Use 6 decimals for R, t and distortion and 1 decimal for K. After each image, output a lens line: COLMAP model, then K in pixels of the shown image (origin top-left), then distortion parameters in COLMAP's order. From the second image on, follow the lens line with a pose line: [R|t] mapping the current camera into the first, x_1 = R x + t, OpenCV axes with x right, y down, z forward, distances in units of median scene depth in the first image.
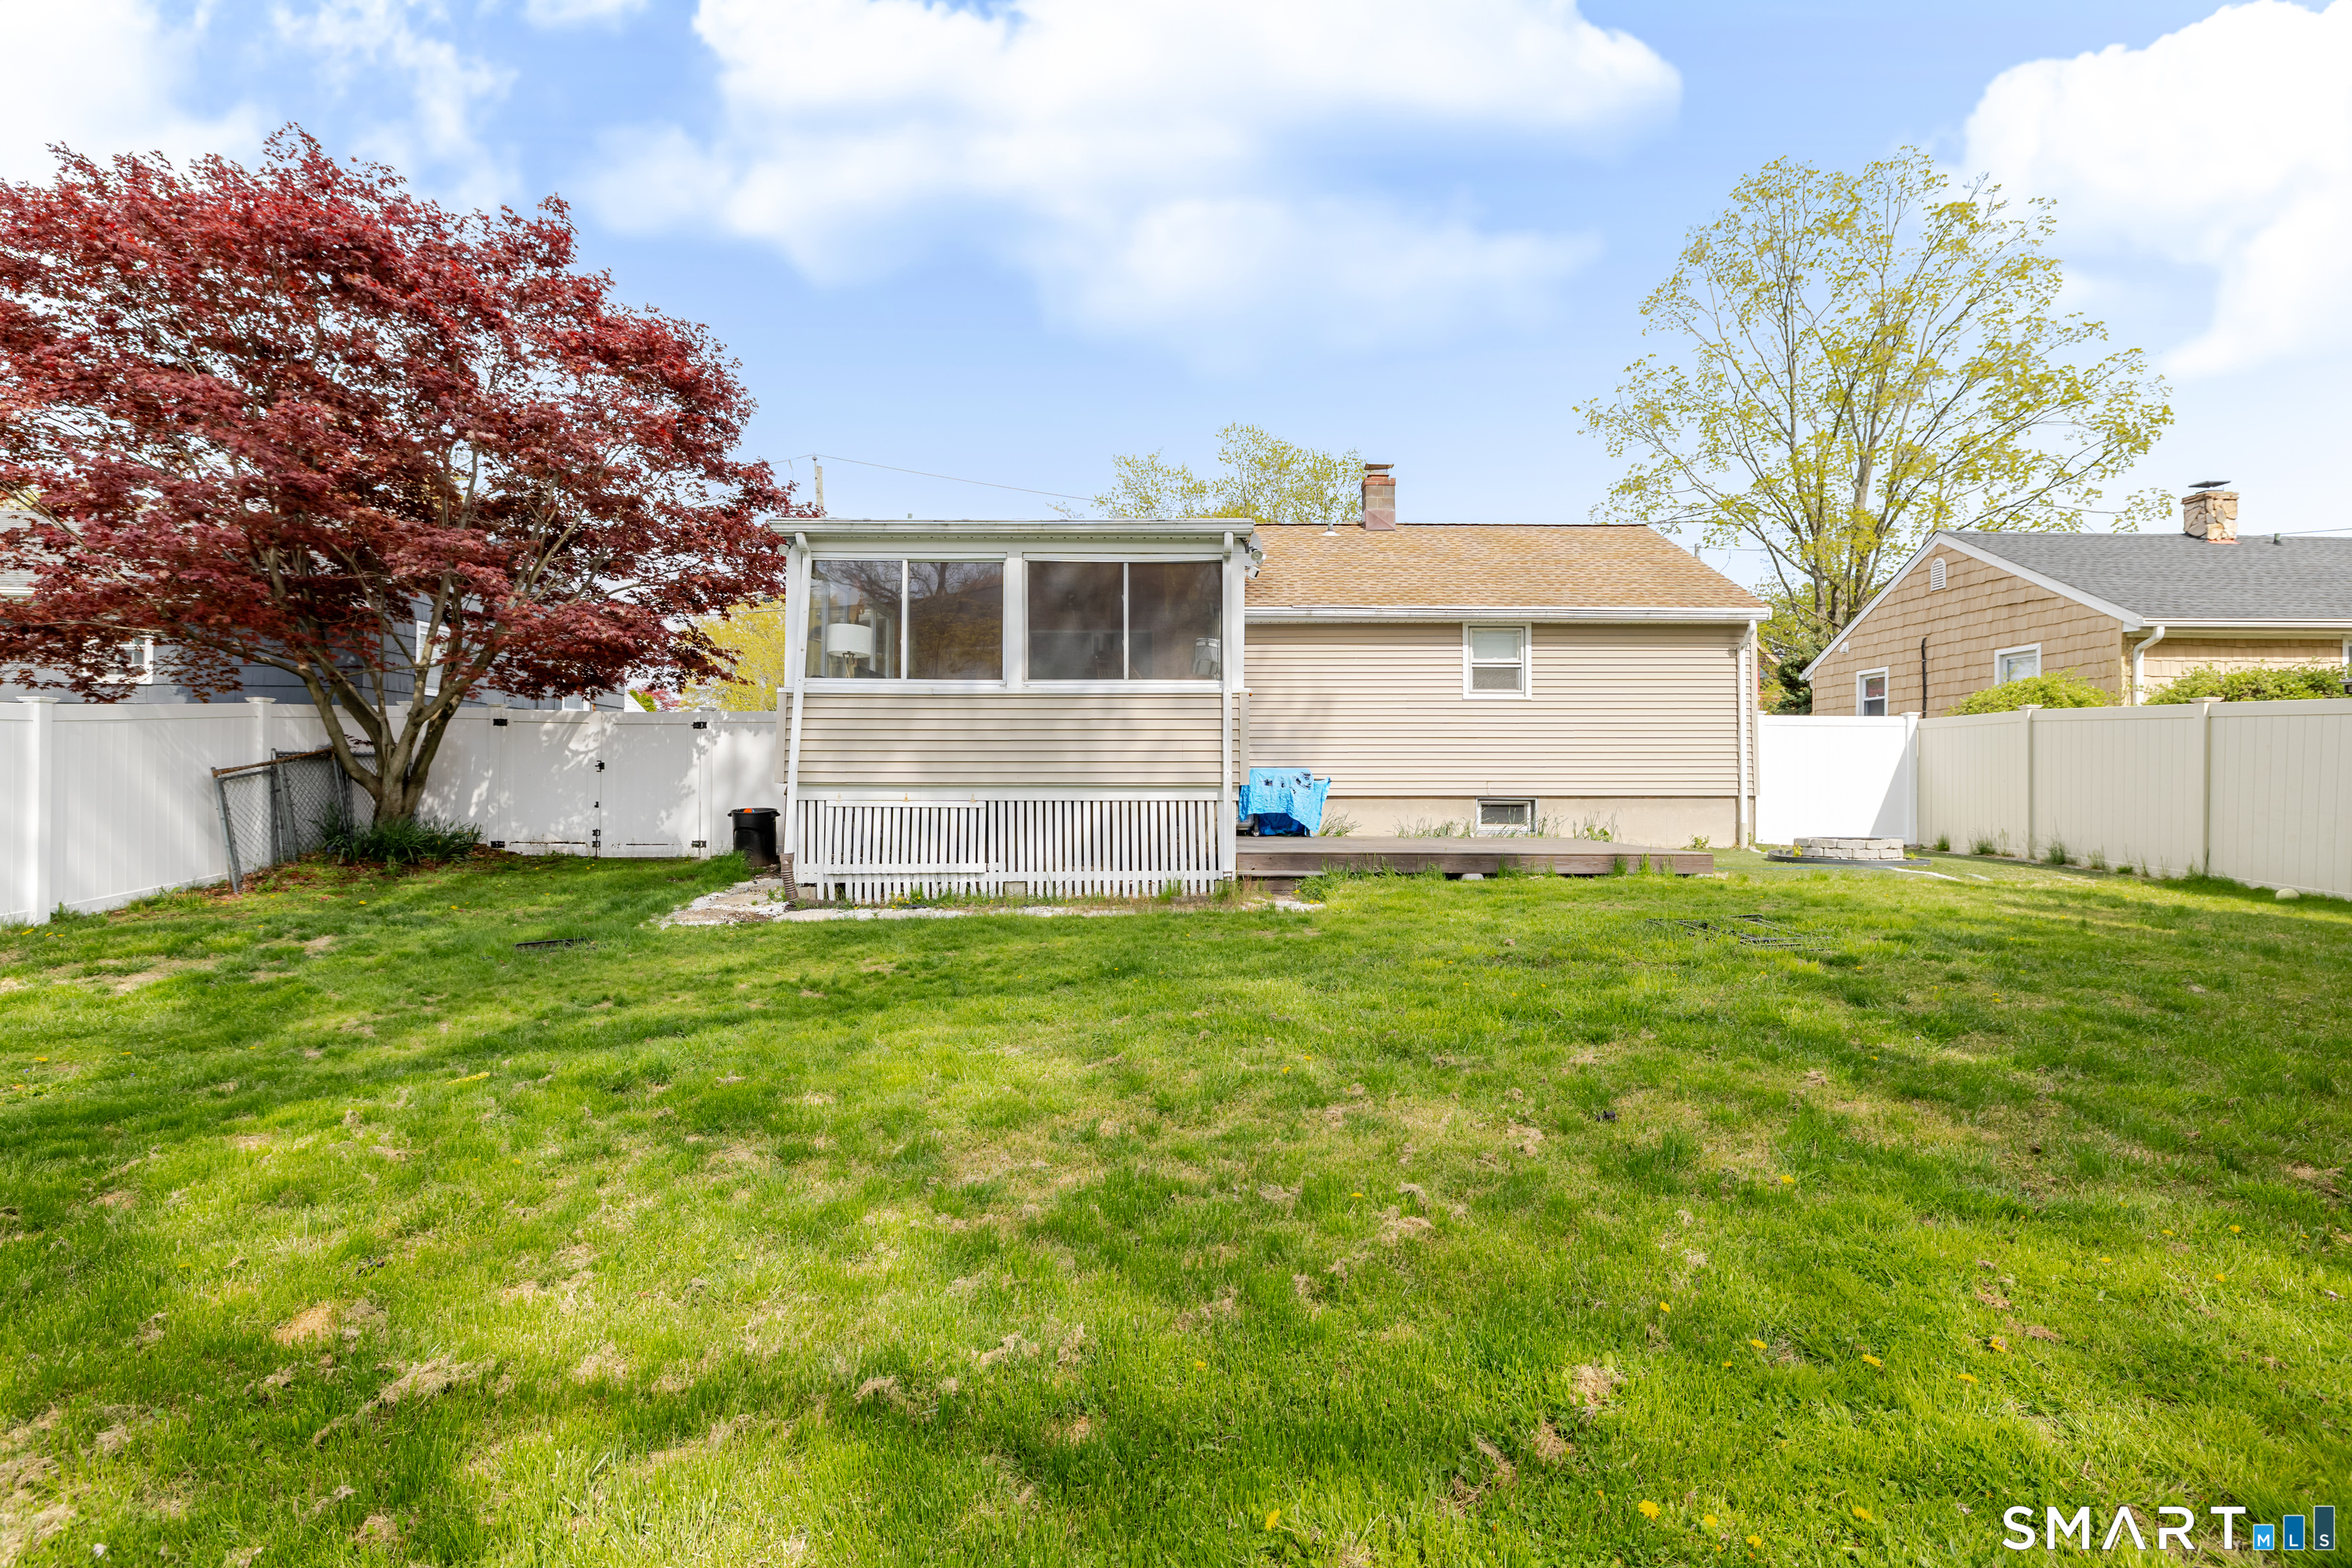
lens RADIAL K [[1133.2, 0, 1183.2], [0, 1133.2, 777.4], [0, 0, 1]] dist [-0.000021, -0.000035]
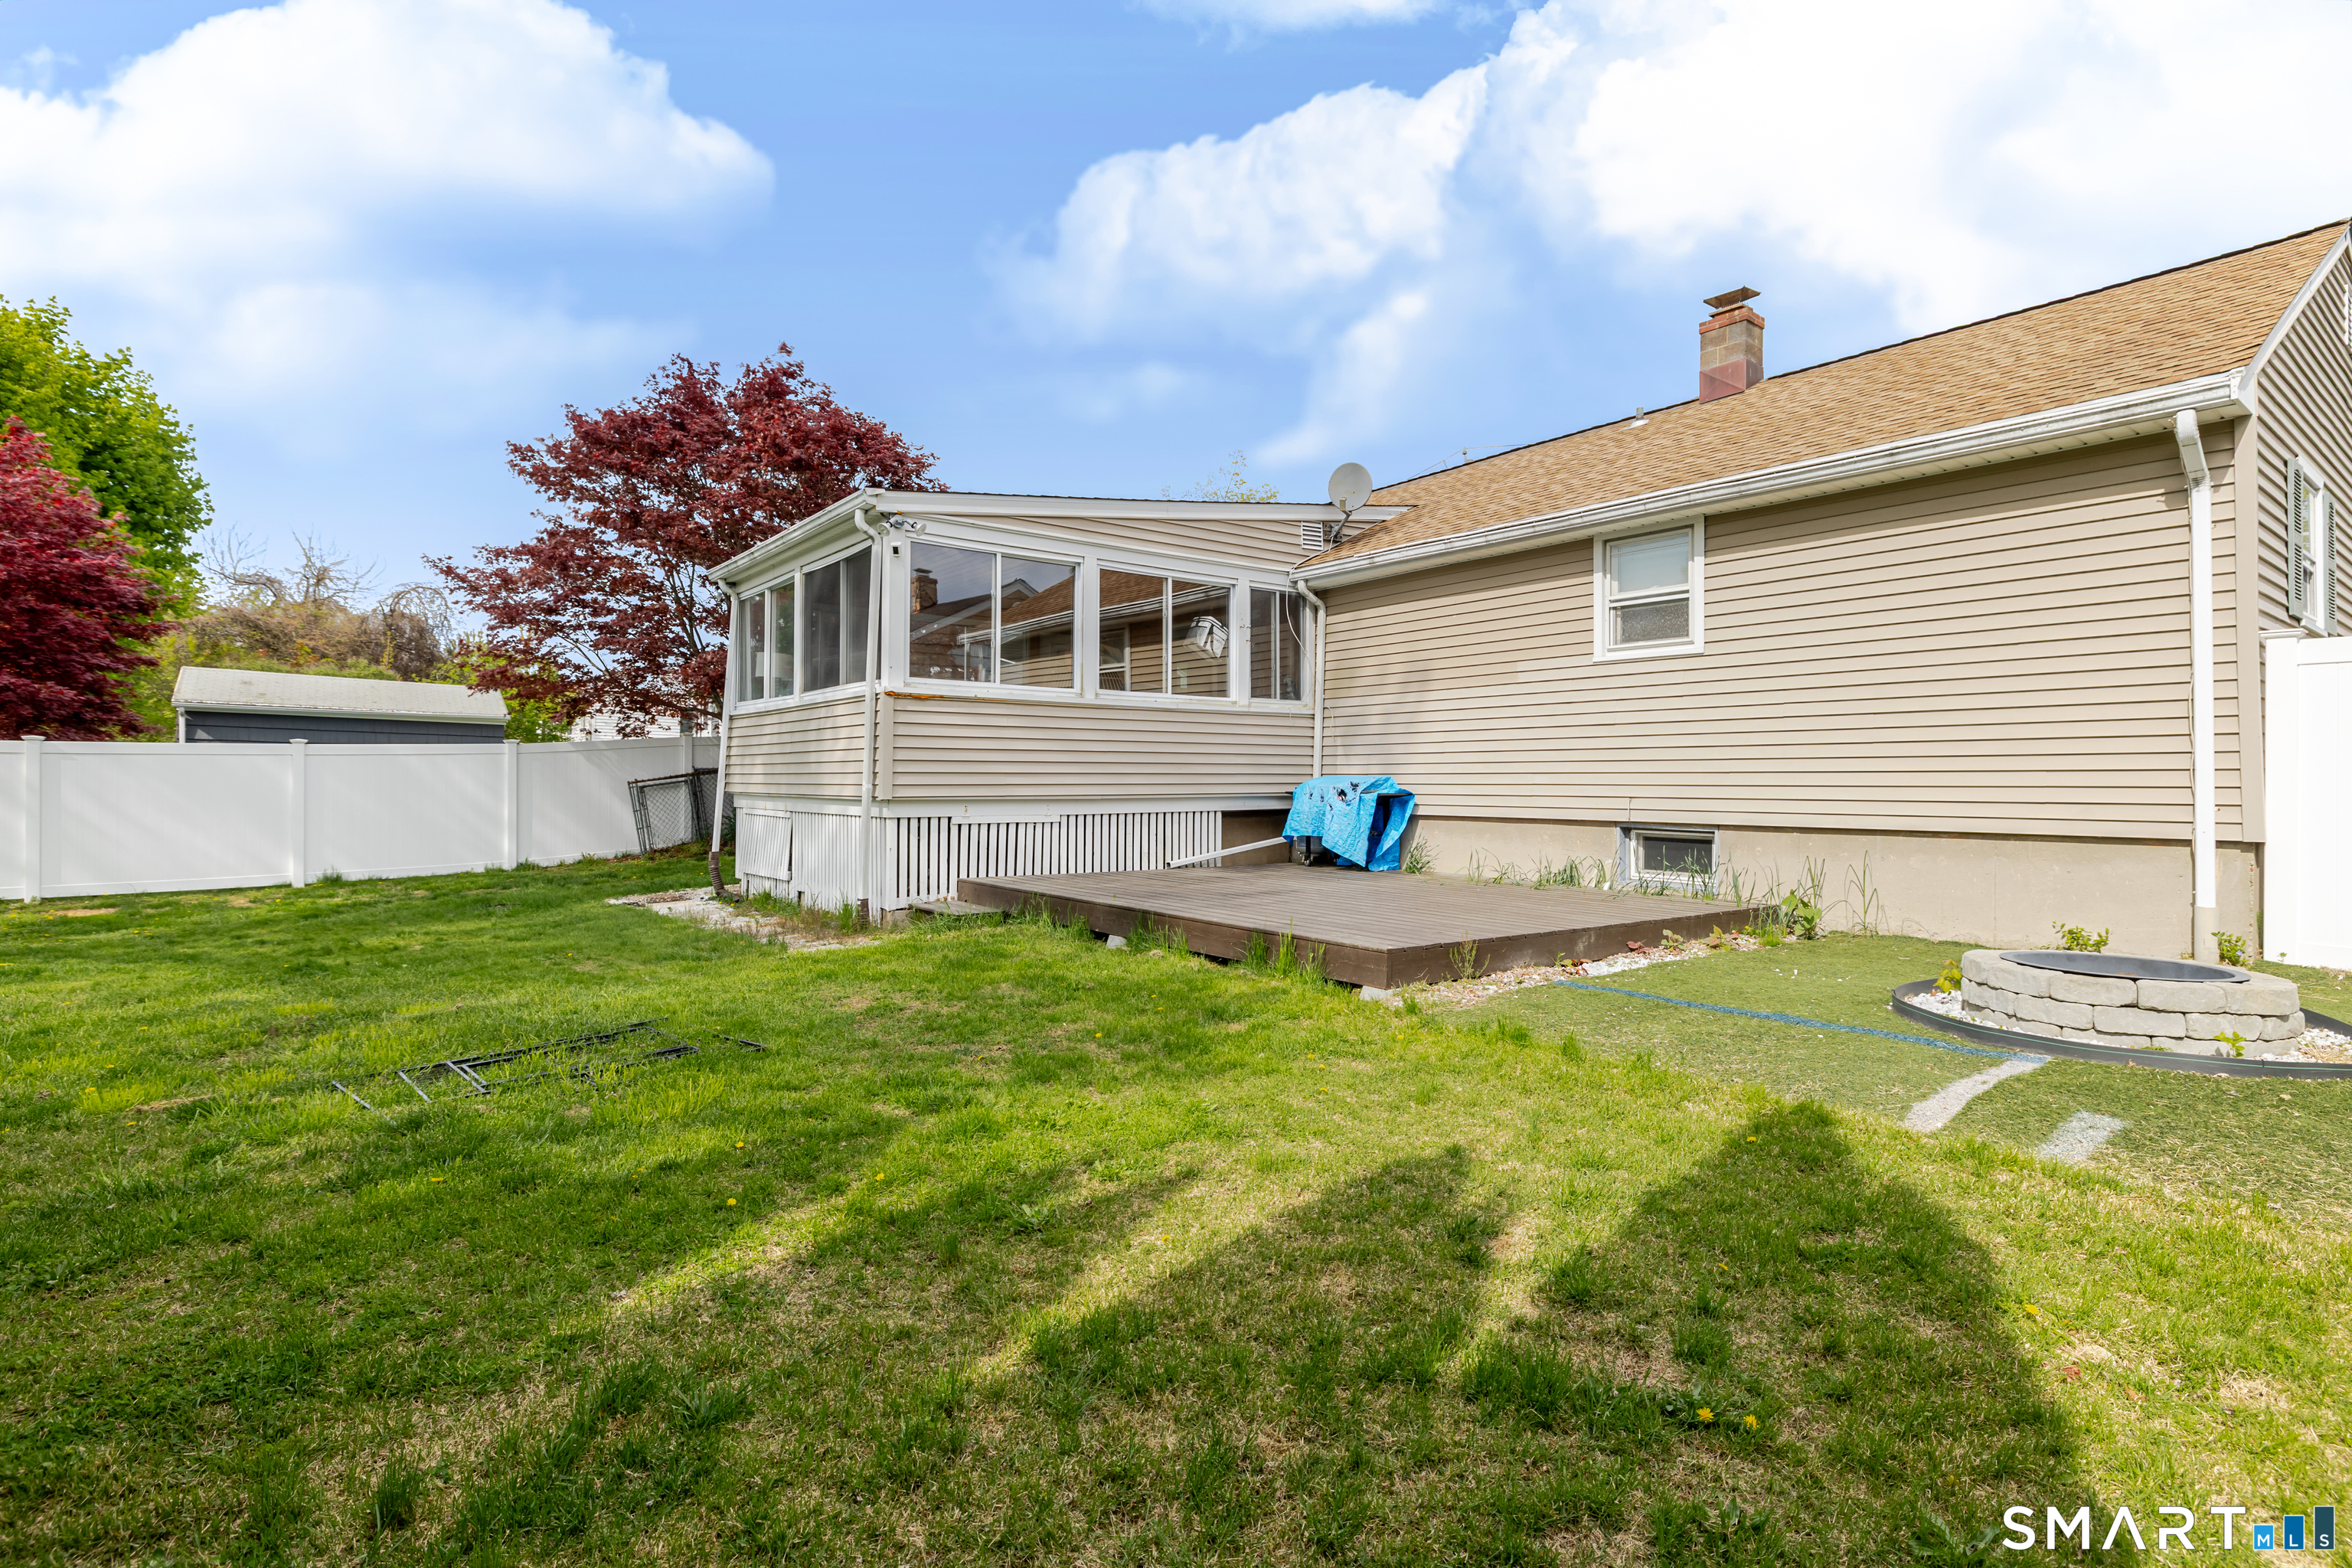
lens RADIAL K [[1133.2, 0, 1183.2], [0, 1133.2, 777.4], [0, 0, 1]] dist [-0.000021, -0.000035]
pose [[0.595730, -0.001953, -0.803182, 0.604271], [-0.000236, 0.999997, -0.002606, -0.005663], [0.803185, 0.001742, 0.595727, 0.460085]]
